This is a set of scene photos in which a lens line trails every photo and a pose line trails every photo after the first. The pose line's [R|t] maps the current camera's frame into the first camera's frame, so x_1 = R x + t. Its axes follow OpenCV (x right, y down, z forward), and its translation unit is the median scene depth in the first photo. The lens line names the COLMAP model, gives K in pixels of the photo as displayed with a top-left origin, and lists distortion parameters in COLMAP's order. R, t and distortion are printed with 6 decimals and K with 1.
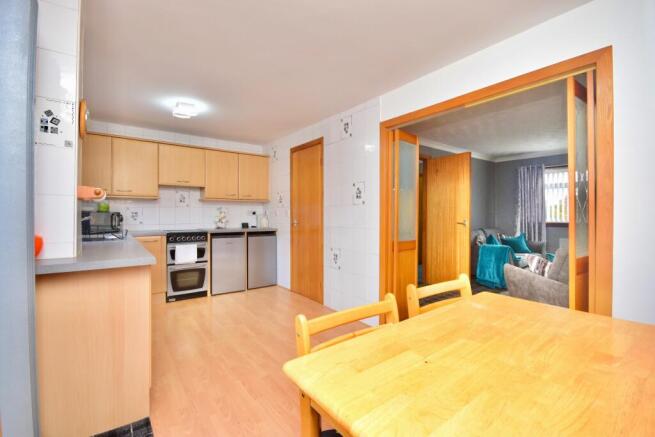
lens RADIAL K [[289.2, 0, 327.1], [0, 289.2, 216.6], [0, 0, 1]] dist [0.010504, -0.015057]
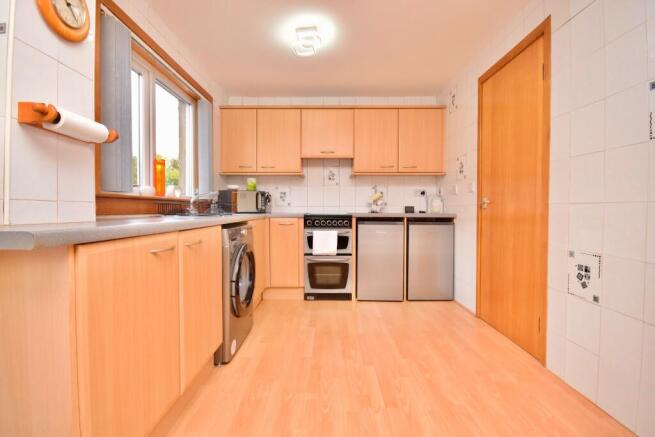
lens RADIAL K [[288.0, 0, 326.4], [0, 288.0, 216.9], [0, 0, 1]] dist [-0.000681, 0.000132]
pose [[0.794803, 0.014261, -0.606699, -0.013851], [-0.003272, 0.999810, 0.019215, 0.042951], [0.606858, -0.013287, 0.794699, 0.367217]]
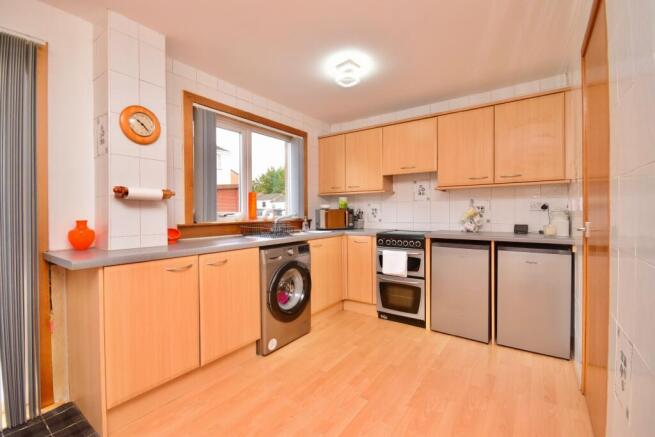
lens RADIAL K [[289.2, 0, 327.1], [0, 289.2, 216.6], [0, 0, 1]] dist [0.010504, -0.015057]
pose [[0.297216, 0.010184, -0.954756, 0.173621], [0.001673, 0.999936, 0.011187, -0.000684], [0.954809, -0.004922, 0.297180, 0.574947]]
